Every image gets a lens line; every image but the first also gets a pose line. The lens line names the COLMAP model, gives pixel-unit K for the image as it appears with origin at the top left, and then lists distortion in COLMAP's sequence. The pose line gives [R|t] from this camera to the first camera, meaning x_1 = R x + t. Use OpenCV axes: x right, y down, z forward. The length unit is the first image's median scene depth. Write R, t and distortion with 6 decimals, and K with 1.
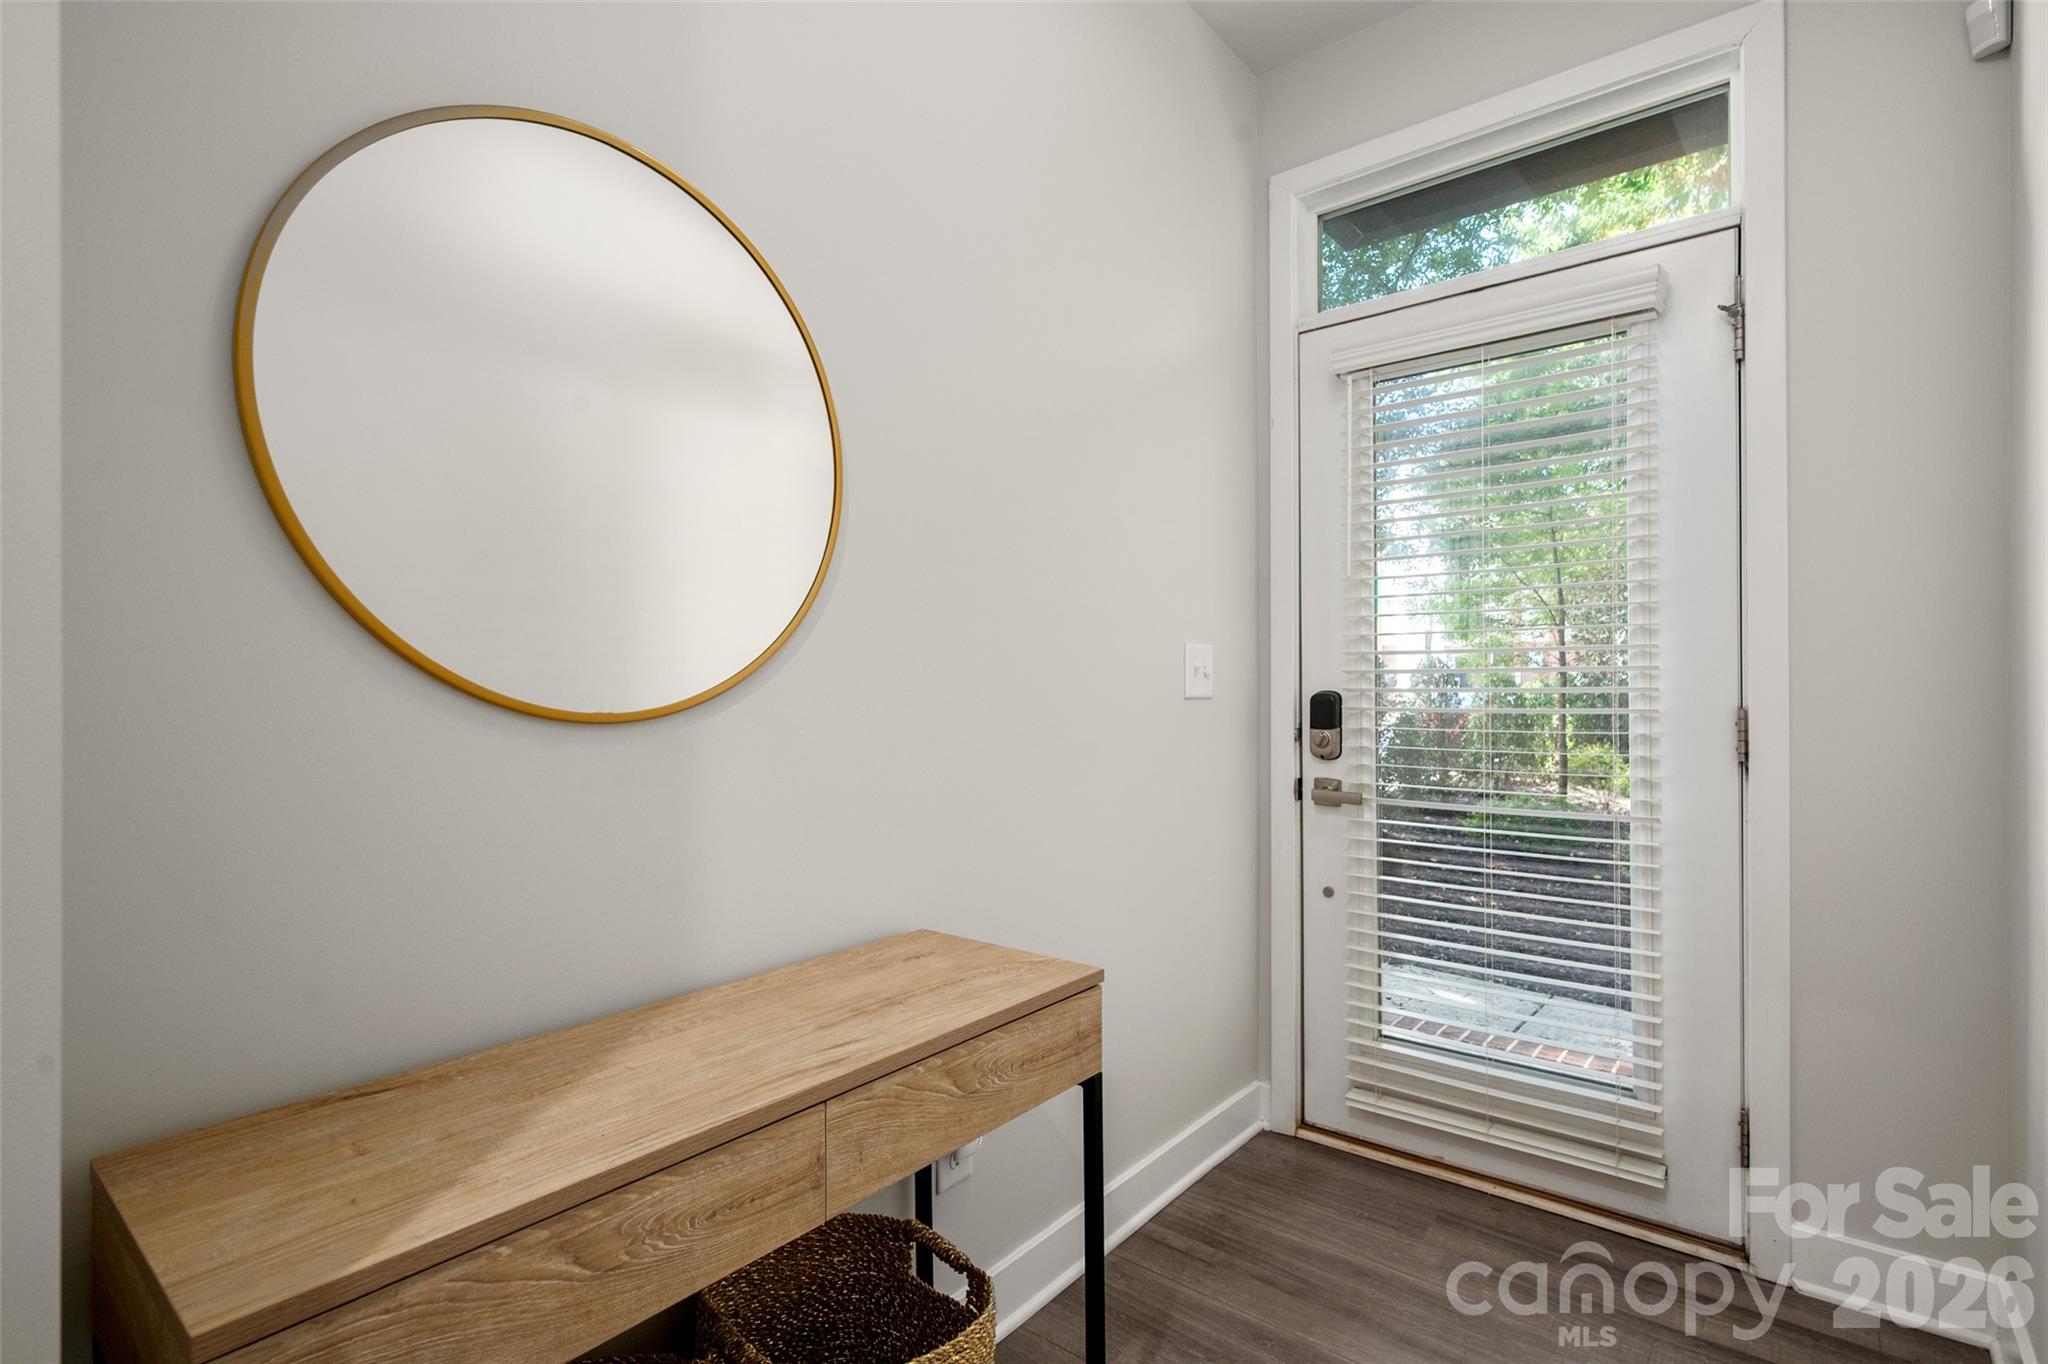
lens RADIAL K [[982.7, 0, 1031.4], [0, 982.7, 681.8], [0, 0, 1]] dist [0.000394, 0.000396]
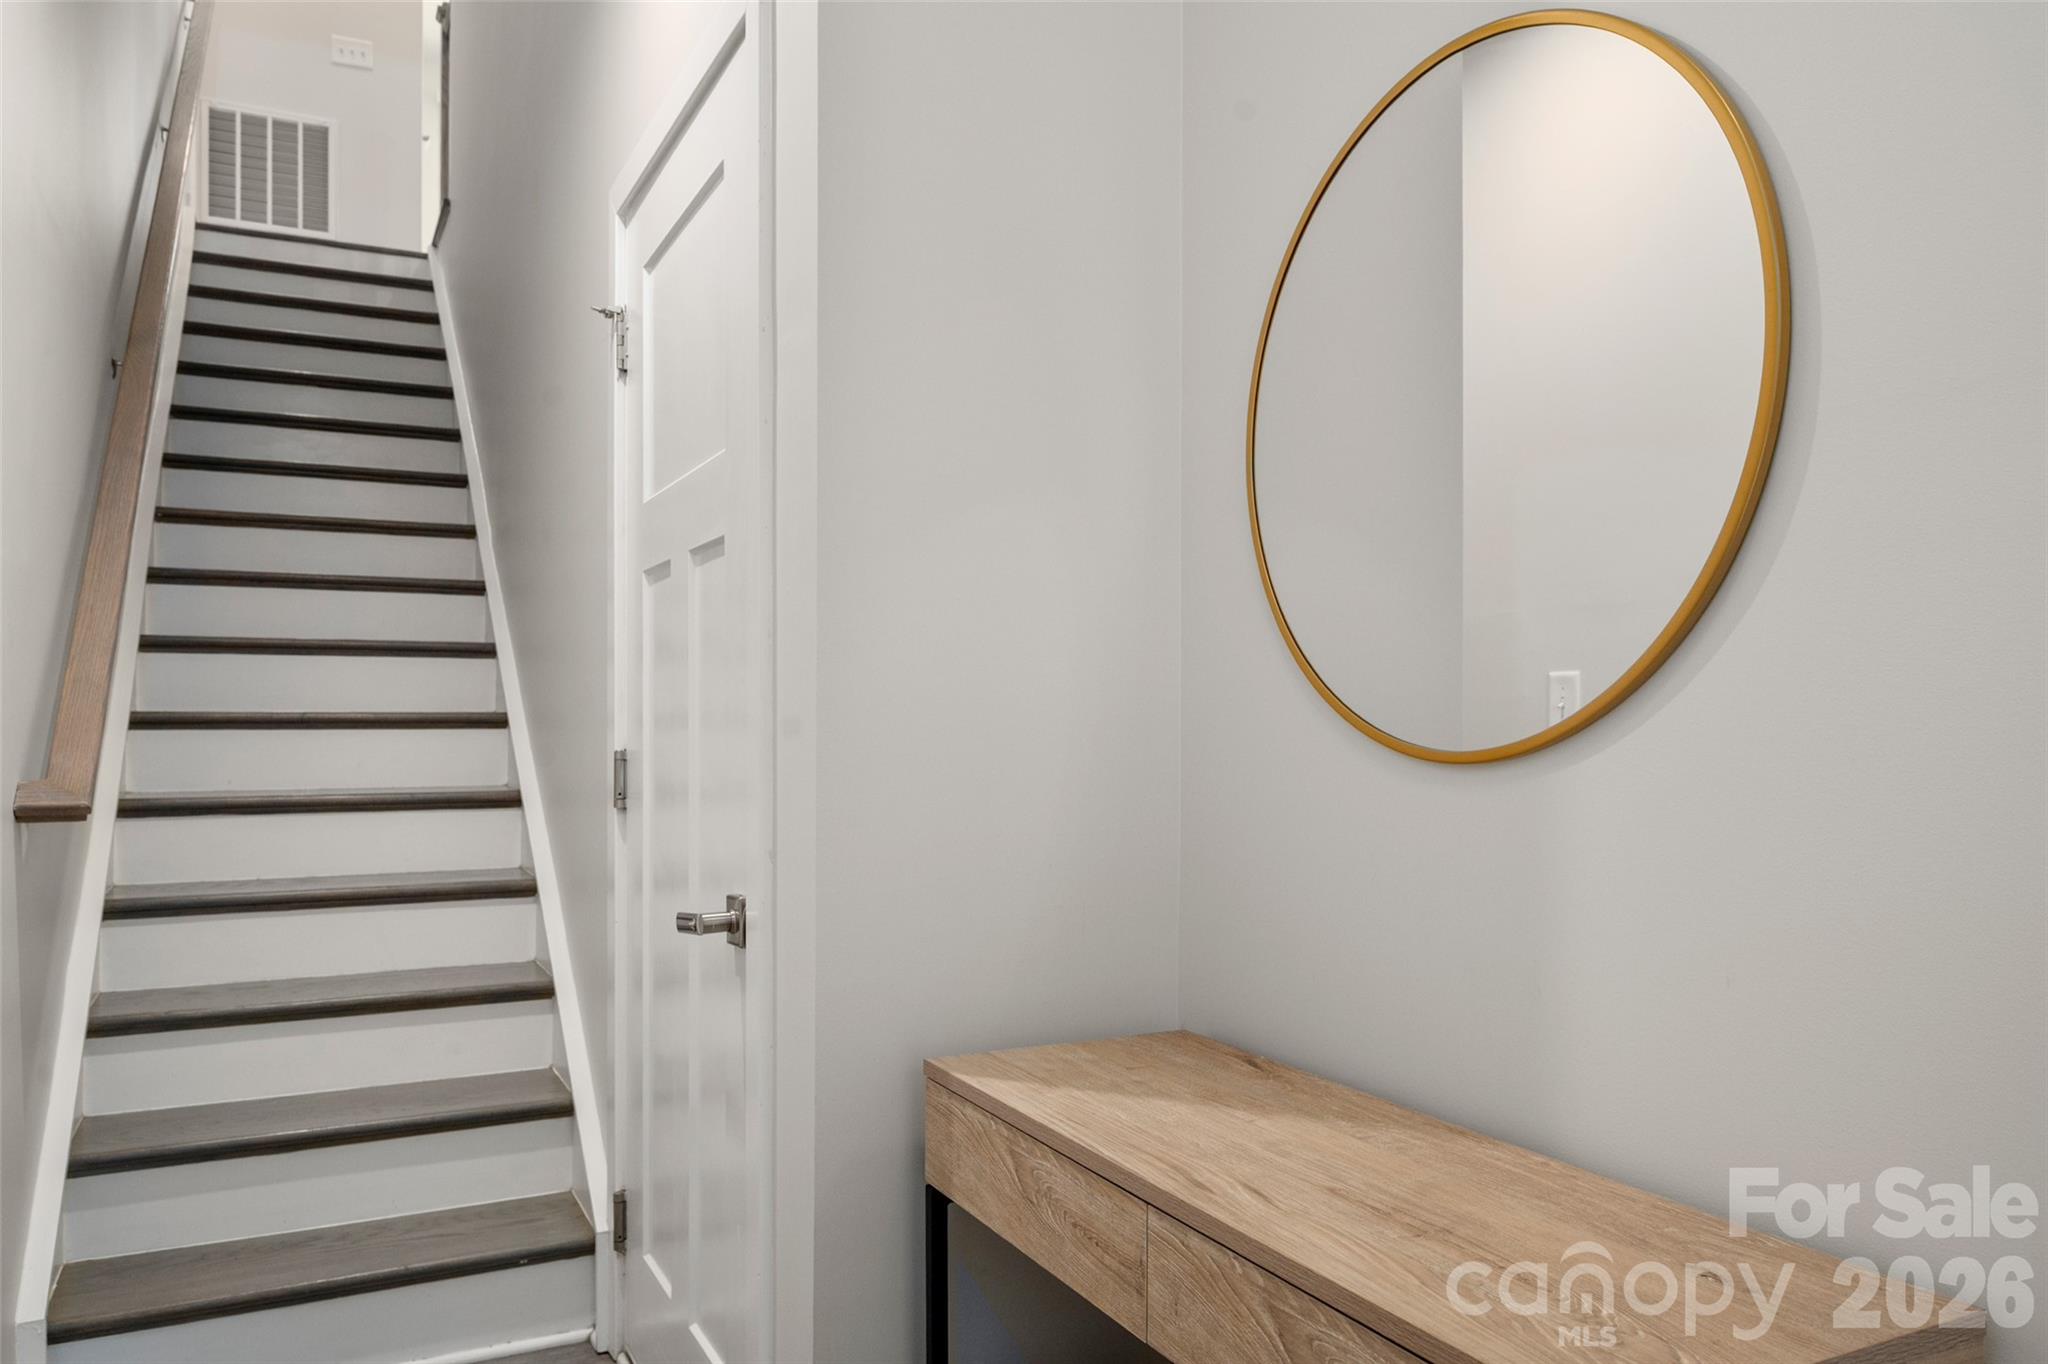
lens RADIAL K [[1422.0, 0, 1024.0], [0, 1422.0, 682.0], [0, 0, 1]] dist [0.002689, 0.000739]
pose [[-0.409154, -0.017974, -0.912288, 0.939194], [0.004937, 0.999748, -0.021911, -0.004737], [0.912452, -0.013469, -0.408962, 1.352659]]
